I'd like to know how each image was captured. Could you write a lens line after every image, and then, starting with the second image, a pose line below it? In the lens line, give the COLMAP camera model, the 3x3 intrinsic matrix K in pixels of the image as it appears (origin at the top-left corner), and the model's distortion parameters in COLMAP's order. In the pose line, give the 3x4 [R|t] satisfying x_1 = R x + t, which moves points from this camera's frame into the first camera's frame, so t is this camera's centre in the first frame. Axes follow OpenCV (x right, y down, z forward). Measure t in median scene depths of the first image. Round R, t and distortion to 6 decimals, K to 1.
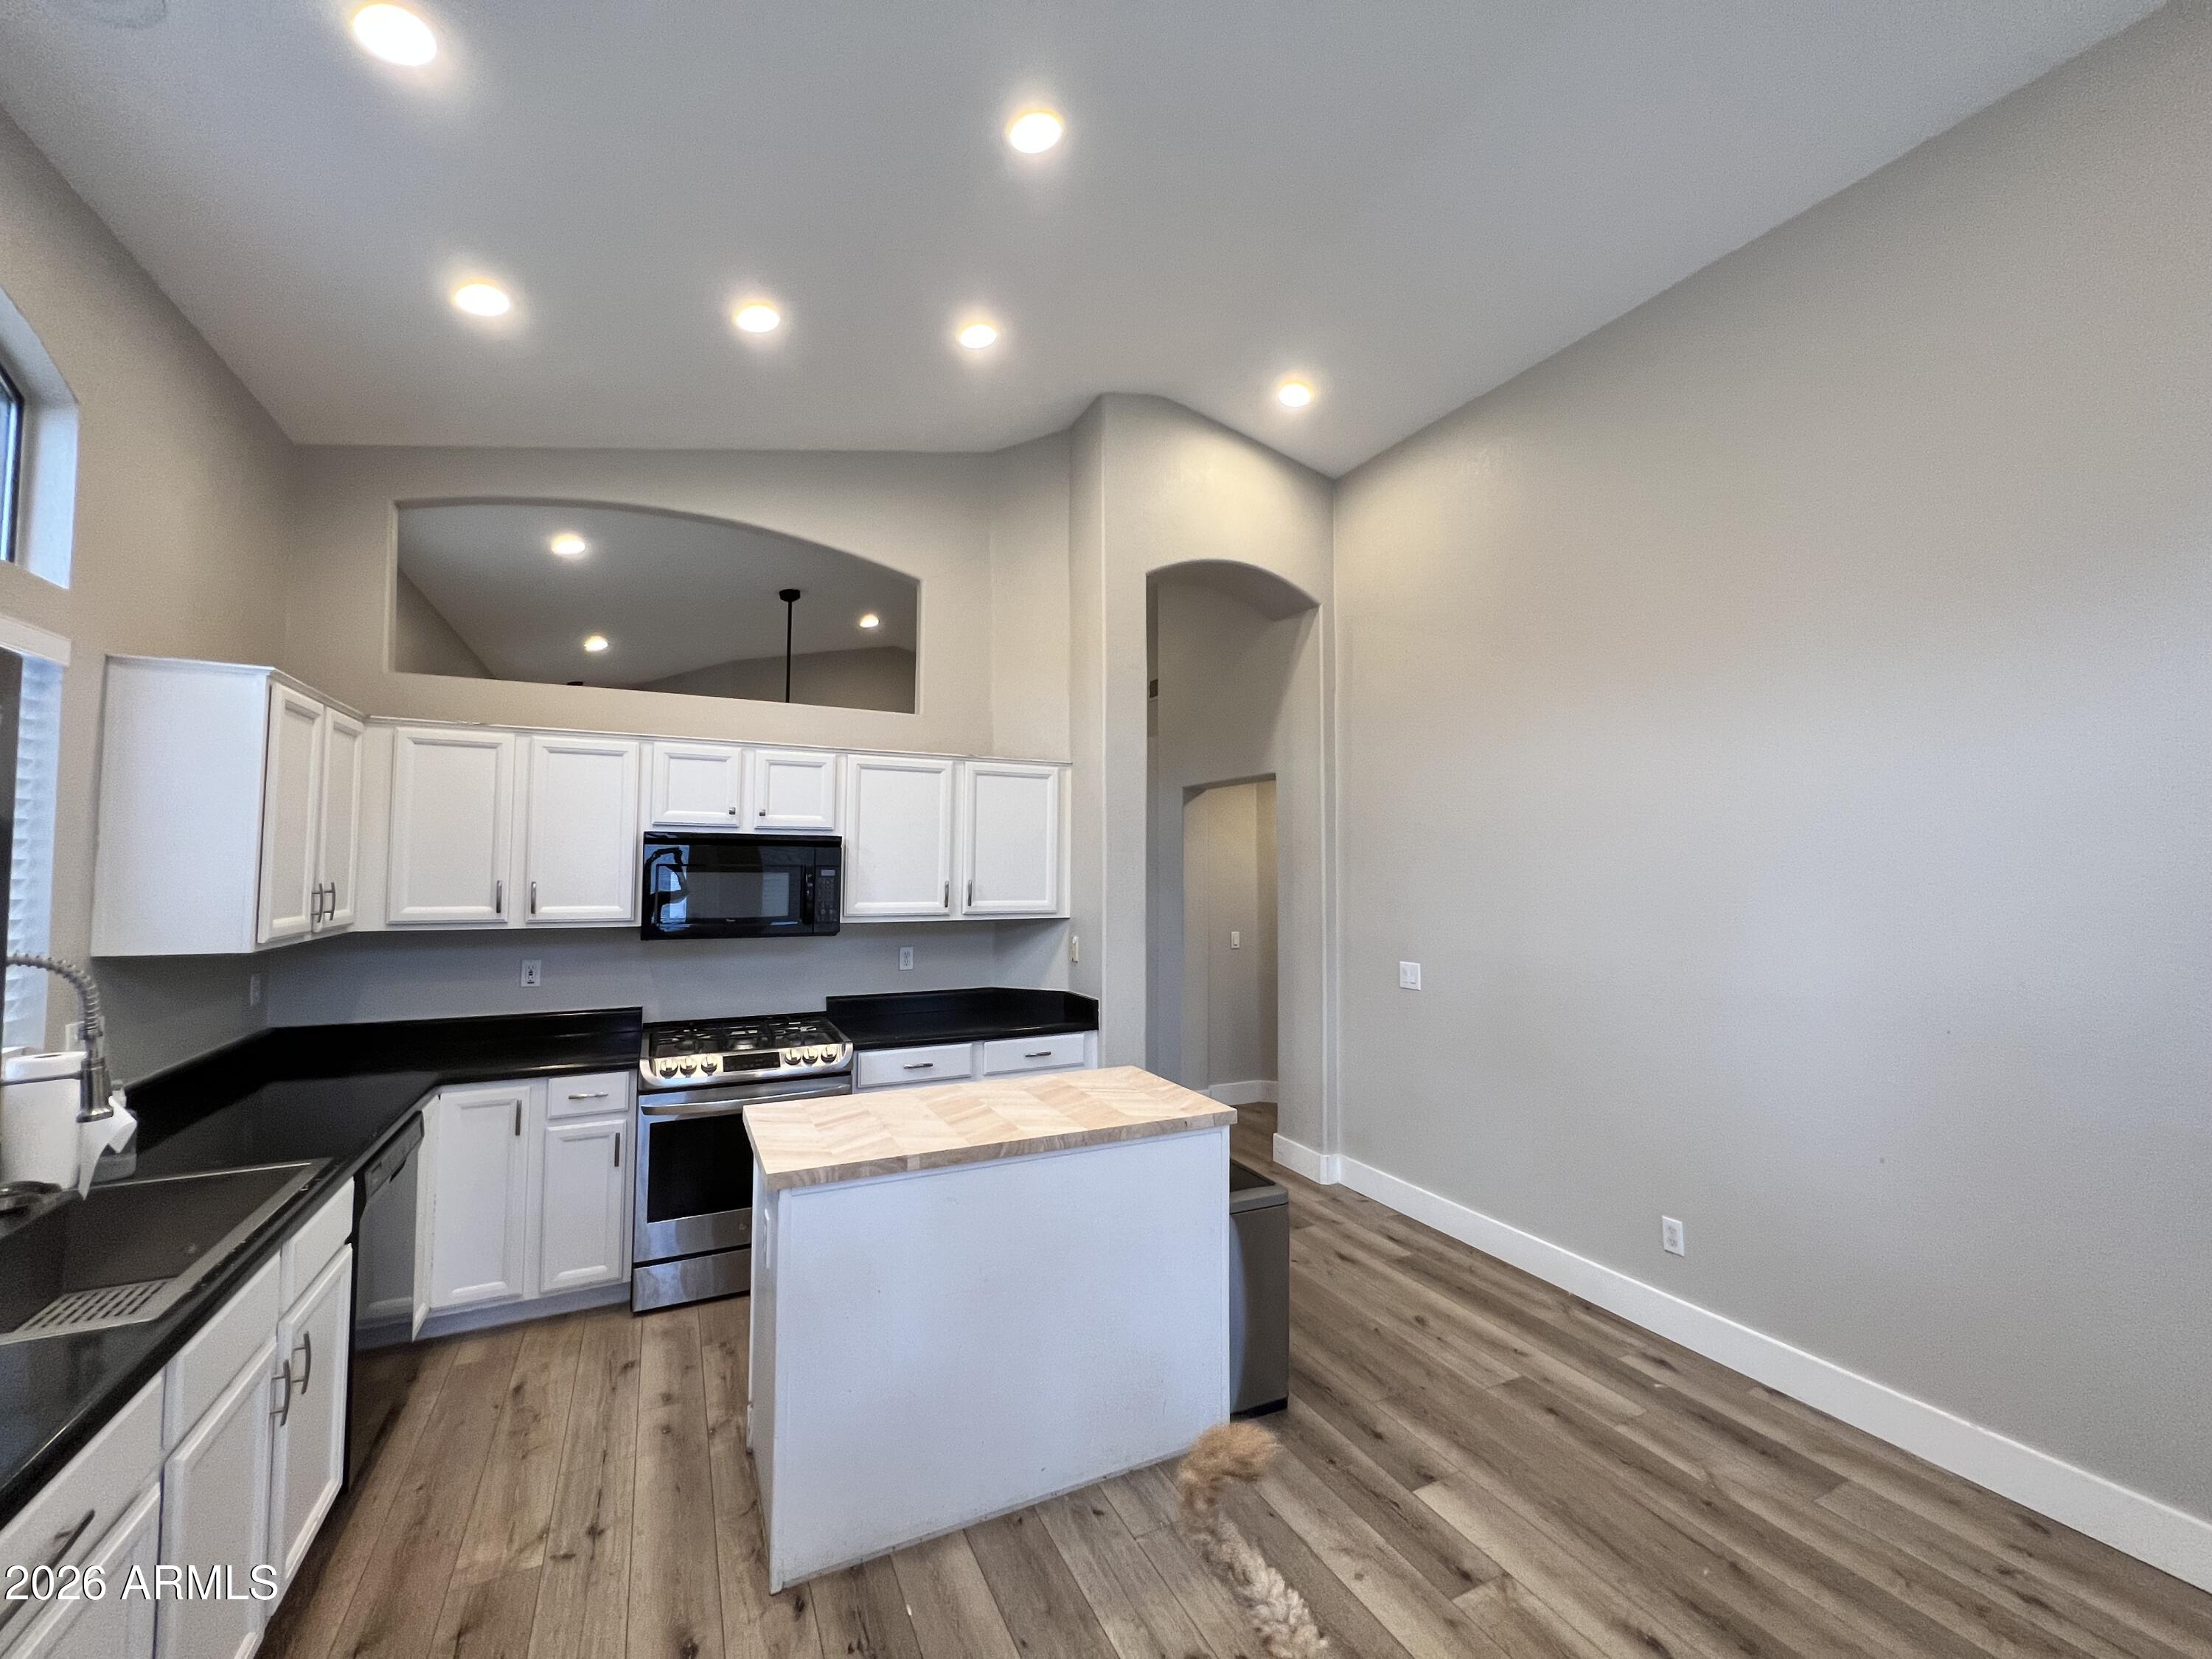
lens RADIAL K [[887.4, 0, 1103.0], [0, 887.4, 827.5], [0, 0, 1]] dist [-0.002210, 0.000361]
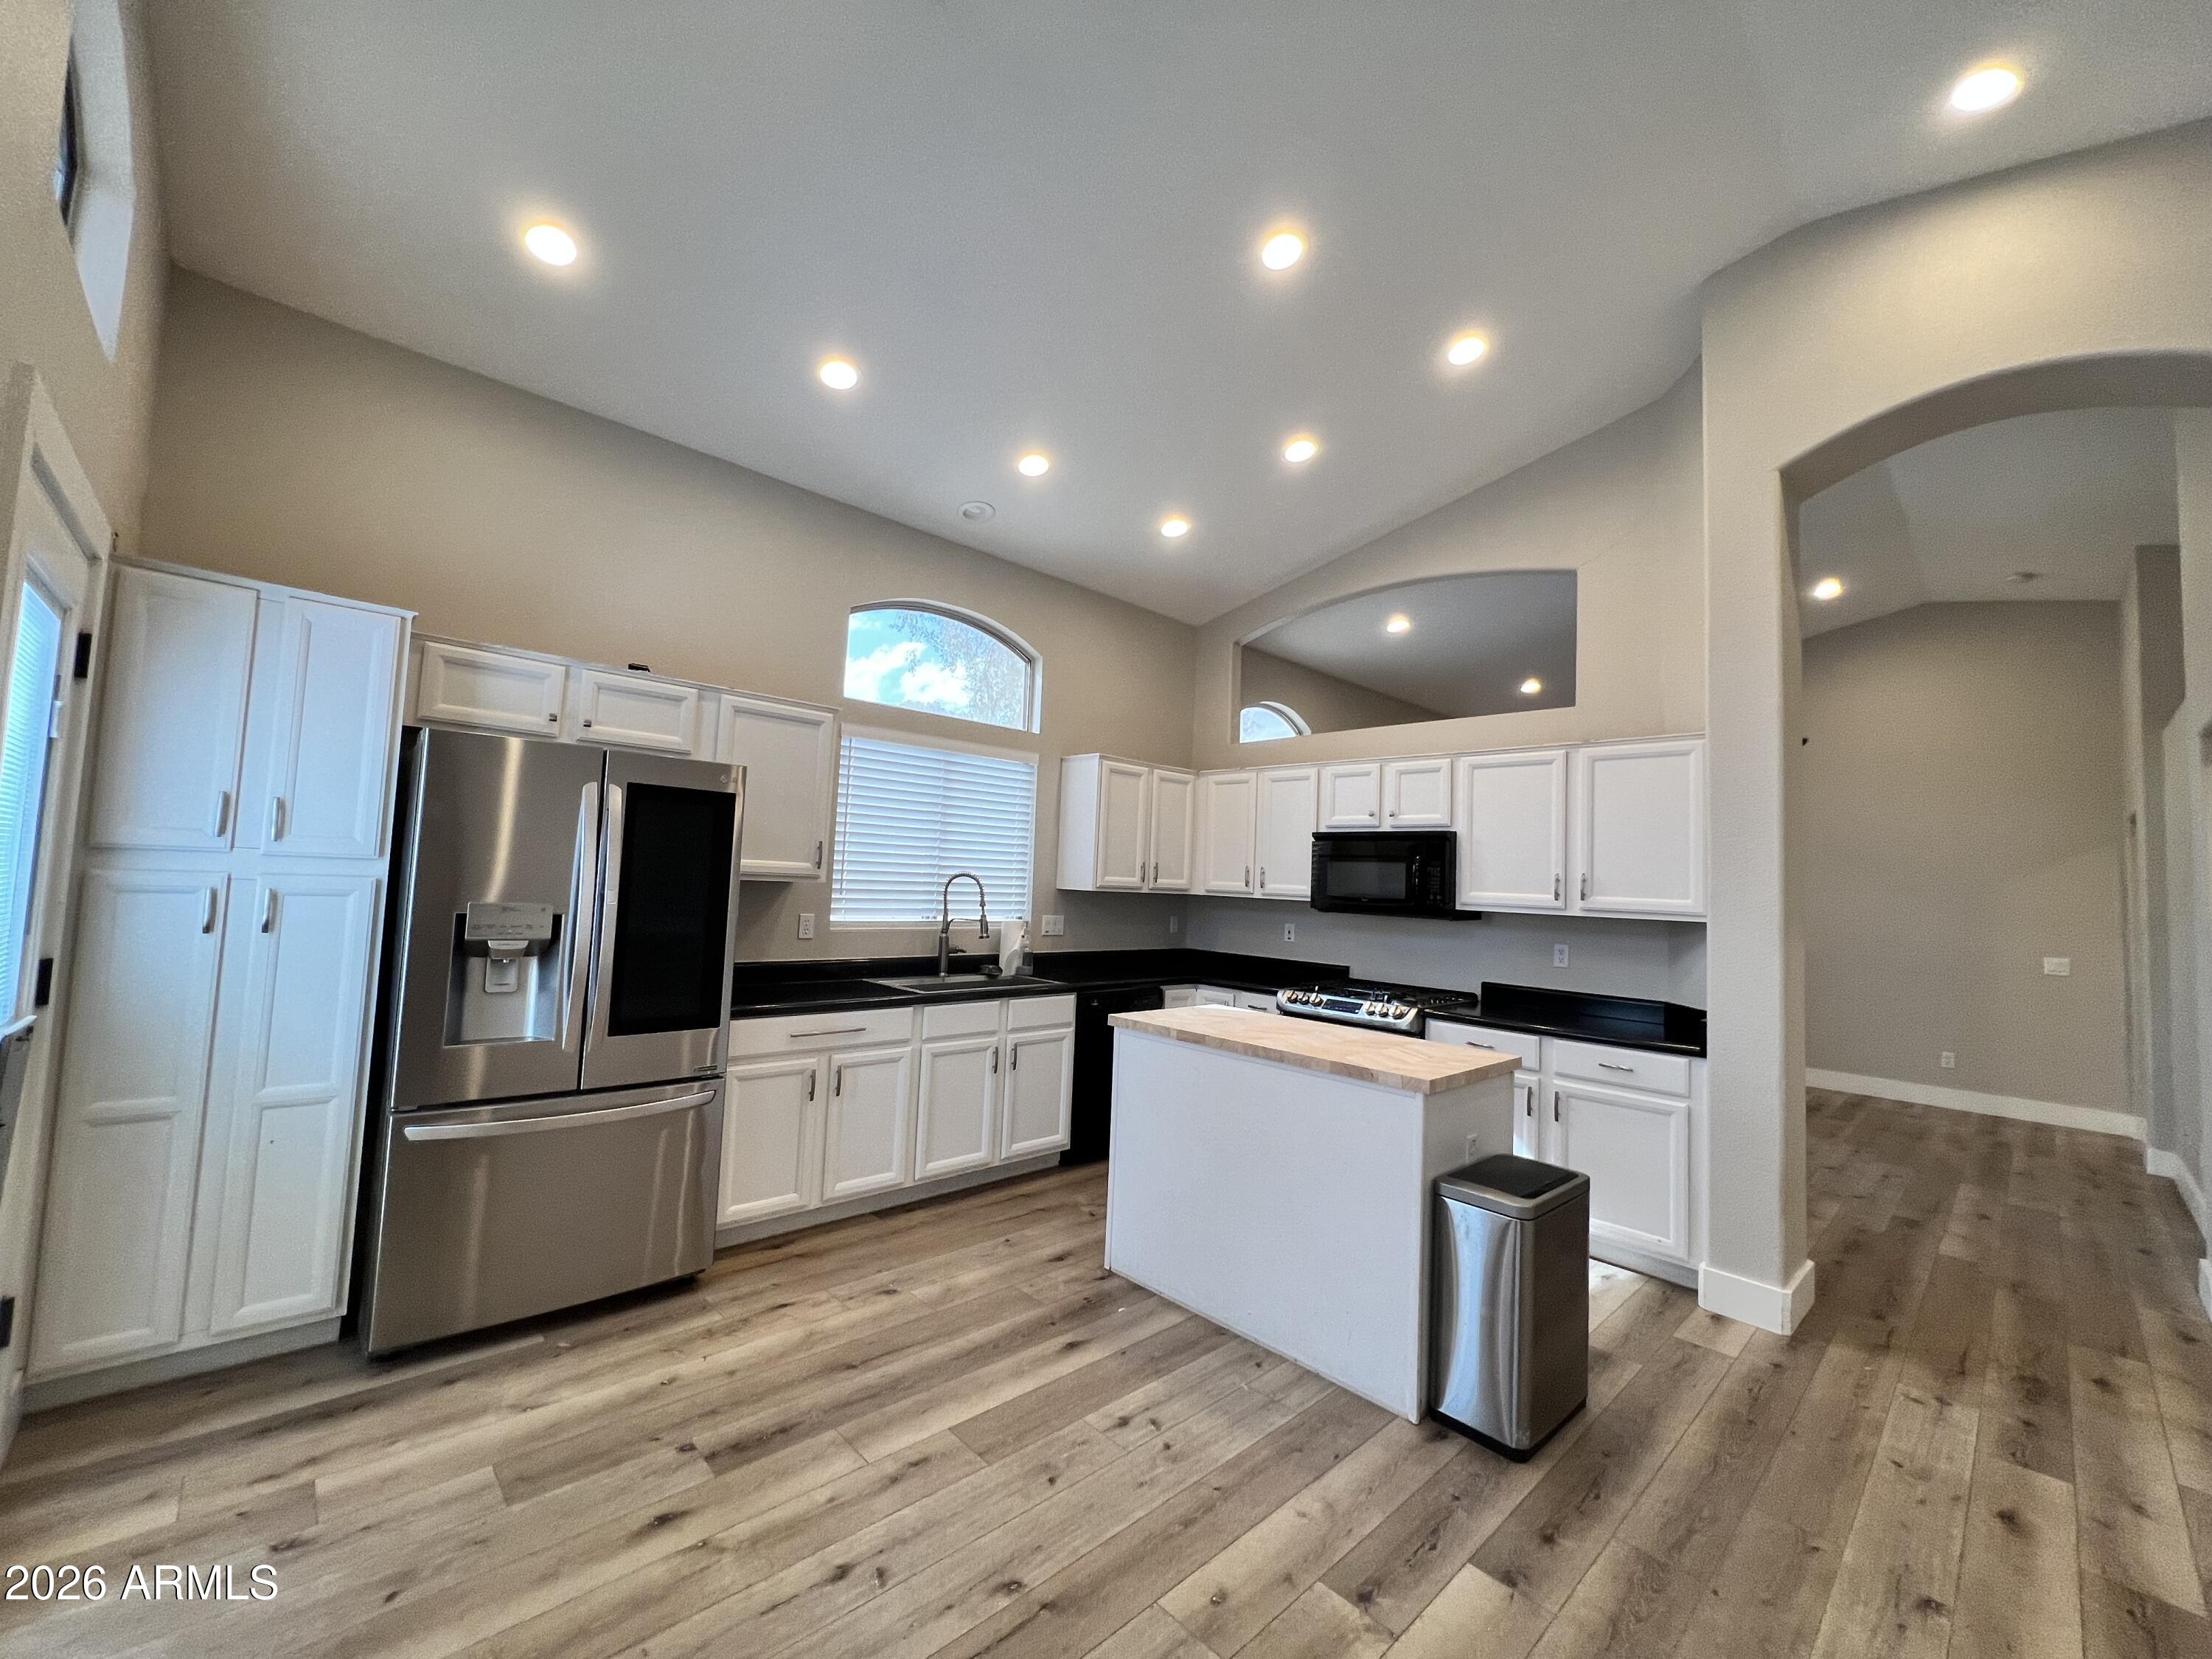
lens RADIAL K [[887.4, 0, 1103.0], [0, 887.4, 827.5], [0, 0, 1]] dist [-0.002210, 0.000361]
pose [[0.293129, -0.051305, -0.954695, 0.687579], [0.002600, 0.998598, -0.052866, 0.067705], [0.956069, 0.013014, 0.292852, 0.270315]]
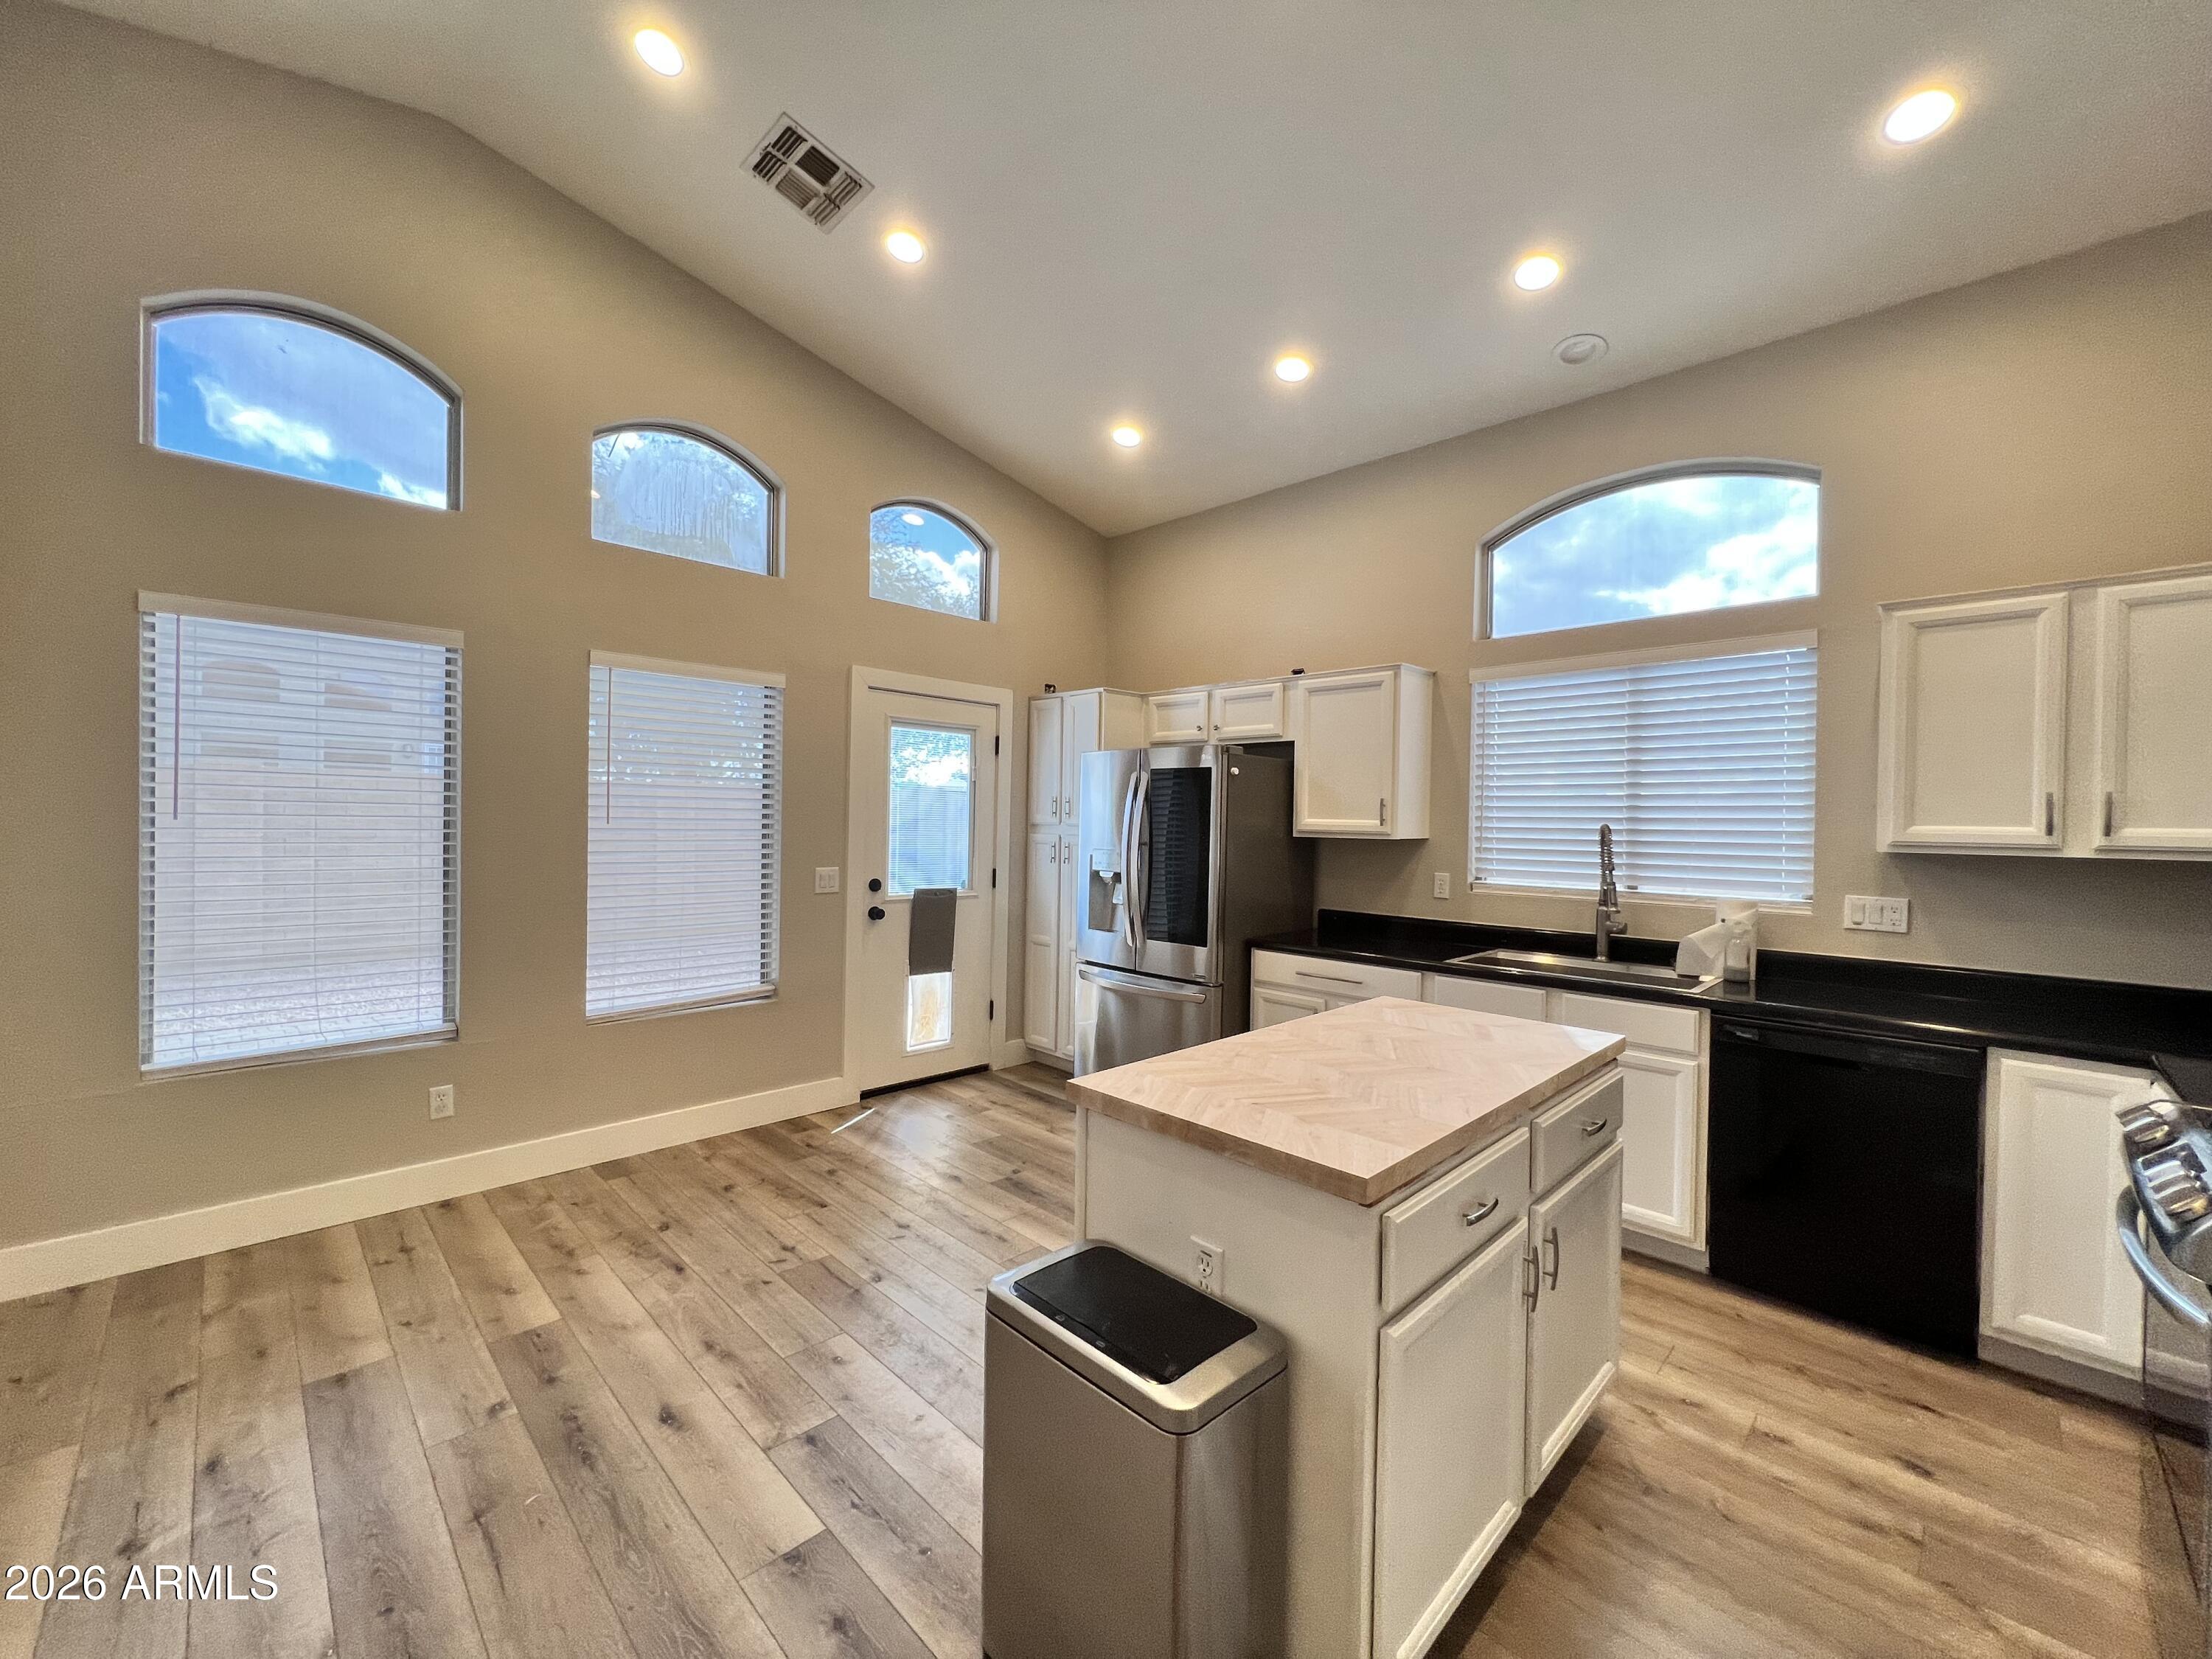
lens RADIAL K [[887.4, 0, 1103.0], [0, 887.4, 827.5], [0, 0, 1]] dist [-0.002210, 0.000361]
pose [[-0.947793, -0.021219, -0.318179, 0.242169], [-0.008913, 0.999157, -0.040080, 0.108512], [0.318761, -0.035152, -0.947183, 1.170026]]
